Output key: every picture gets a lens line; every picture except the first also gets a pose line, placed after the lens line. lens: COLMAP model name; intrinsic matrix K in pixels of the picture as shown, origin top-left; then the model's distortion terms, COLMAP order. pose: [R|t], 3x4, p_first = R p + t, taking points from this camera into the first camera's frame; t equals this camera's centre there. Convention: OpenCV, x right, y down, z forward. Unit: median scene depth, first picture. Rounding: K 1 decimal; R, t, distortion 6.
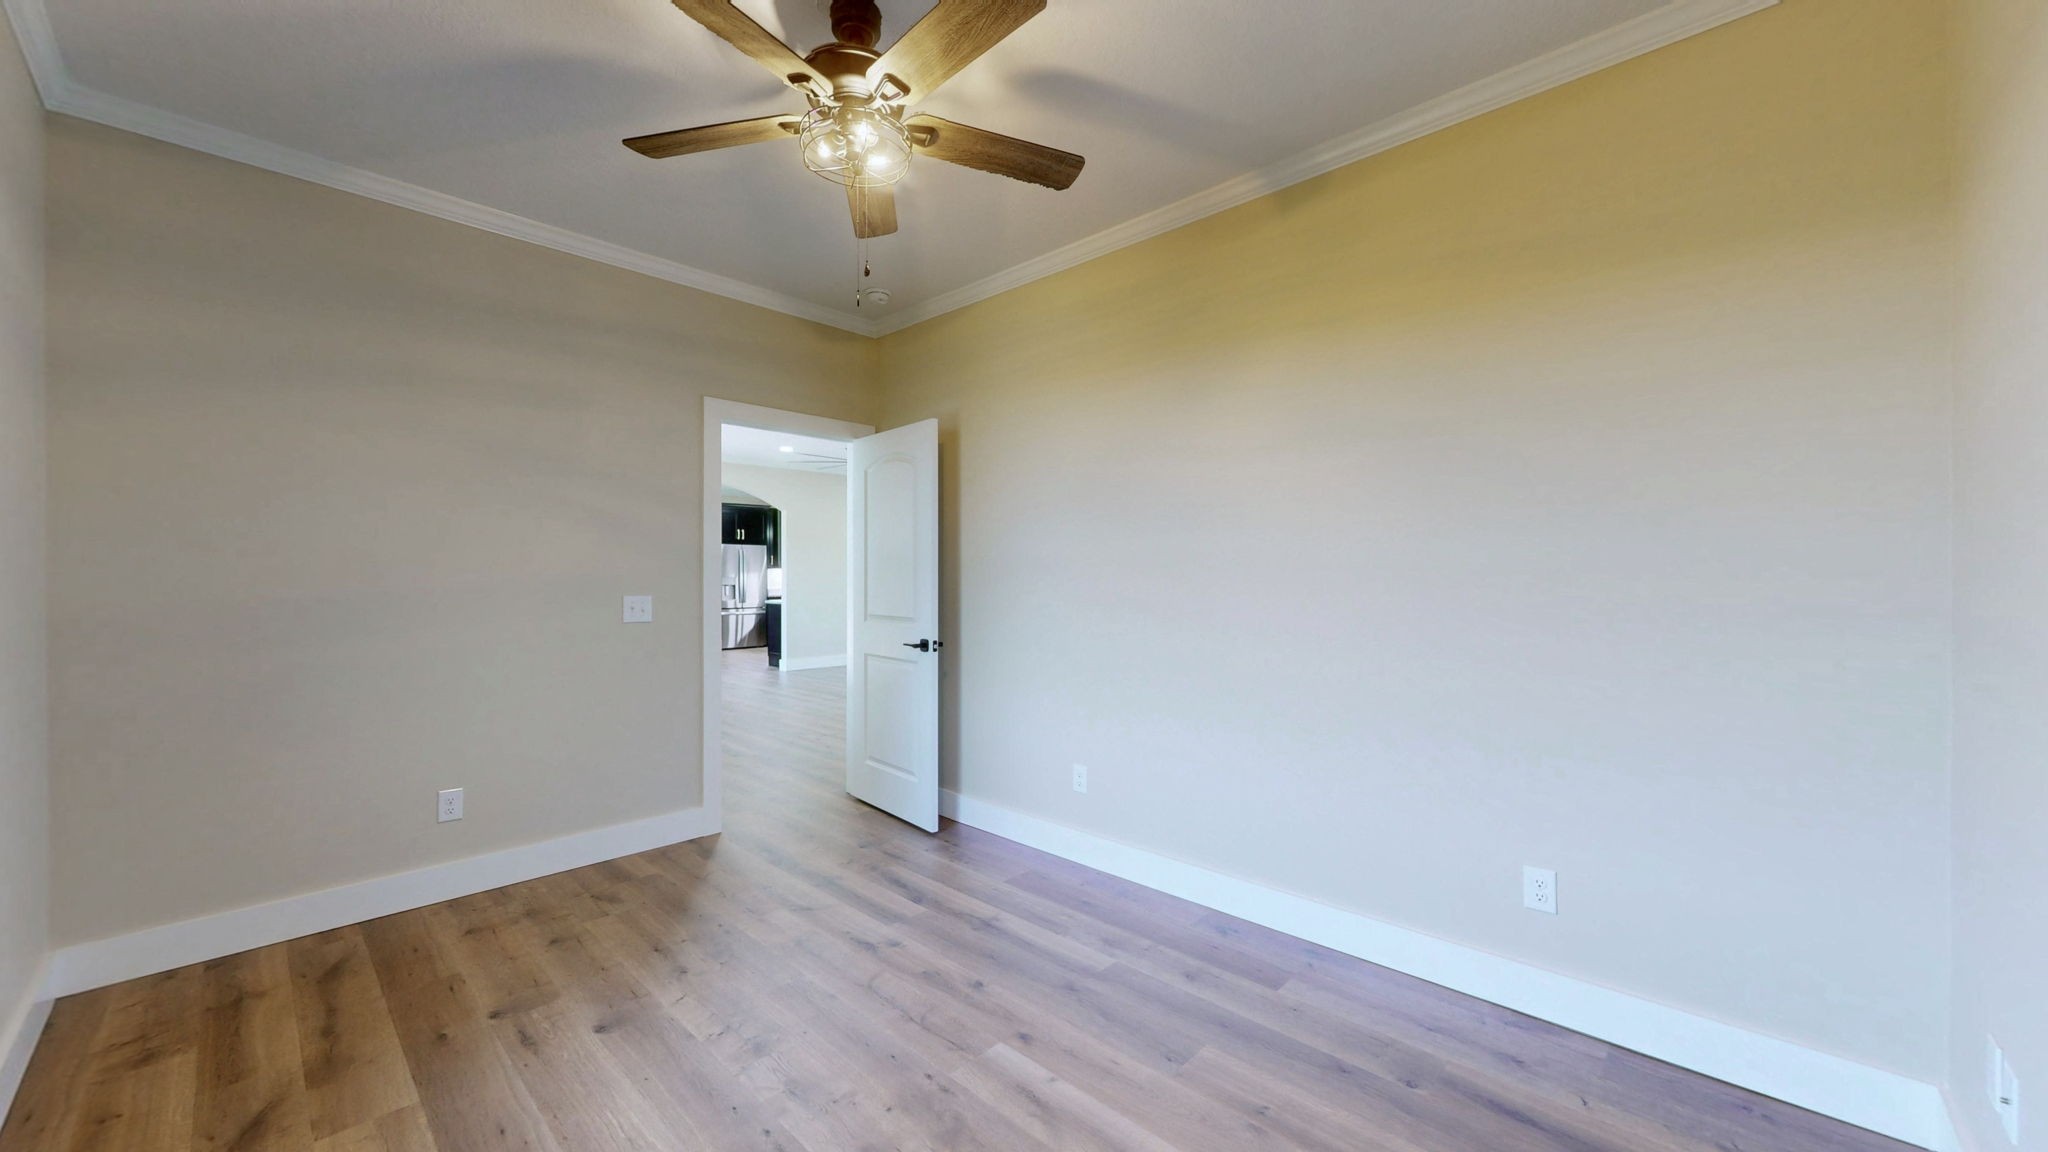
lens RADIAL K [[854.7, 0, 1024.0], [0, 854.7, 576.0], [0, 0, 1]] dist [-0.011740, -0.000111]
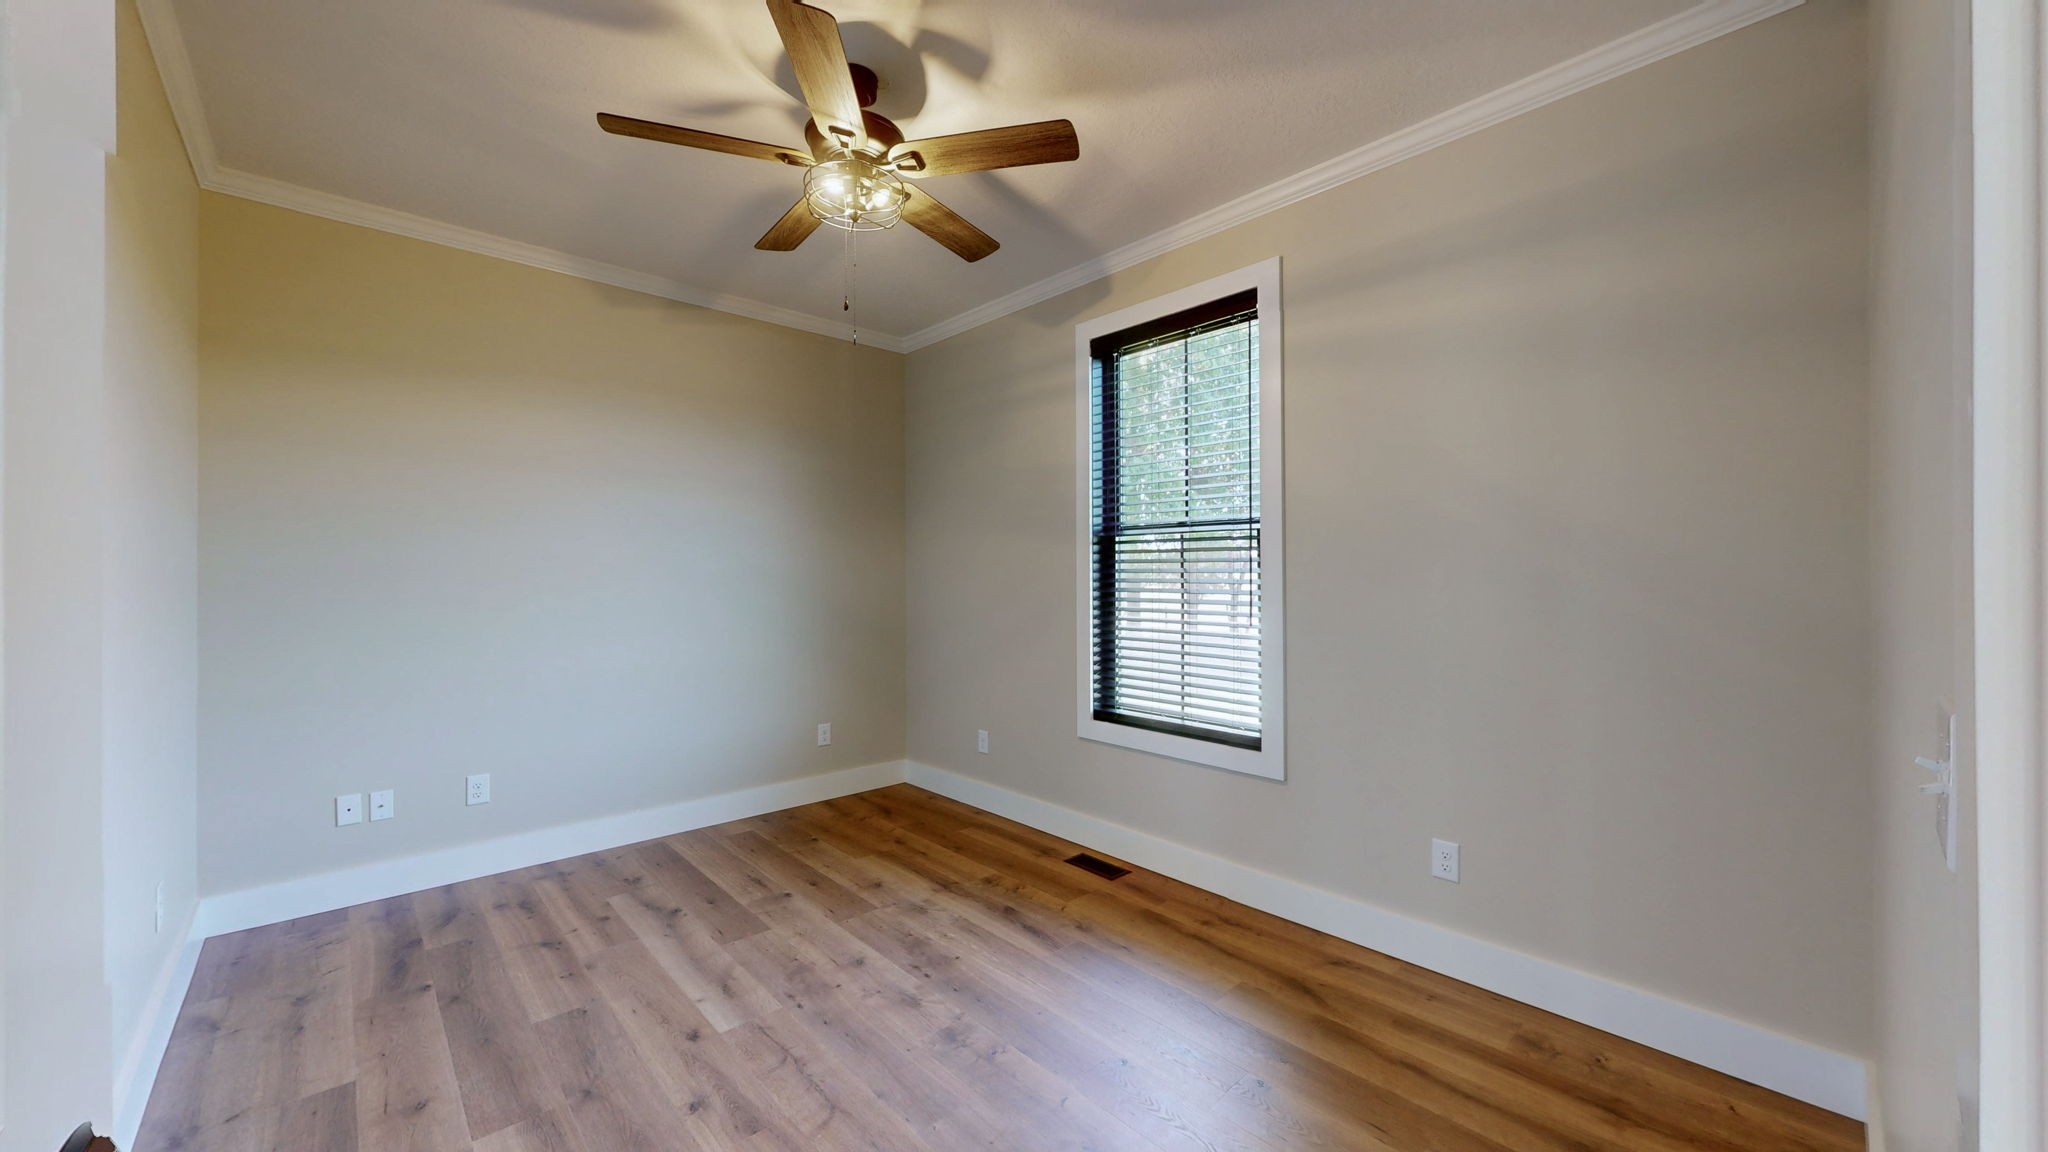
lens RADIAL K [[854.7, 0, 1024.0], [0, 854.7, 576.0], [0, 0, 1]] dist [-0.011740, -0.000111]
pose [[-0.998260, -0.000681, 0.058969, -0.462406], [-0.000790, 0.999998, -0.001829, -0.005580], [-0.058968, -0.001872, -0.998258, 2.036164]]
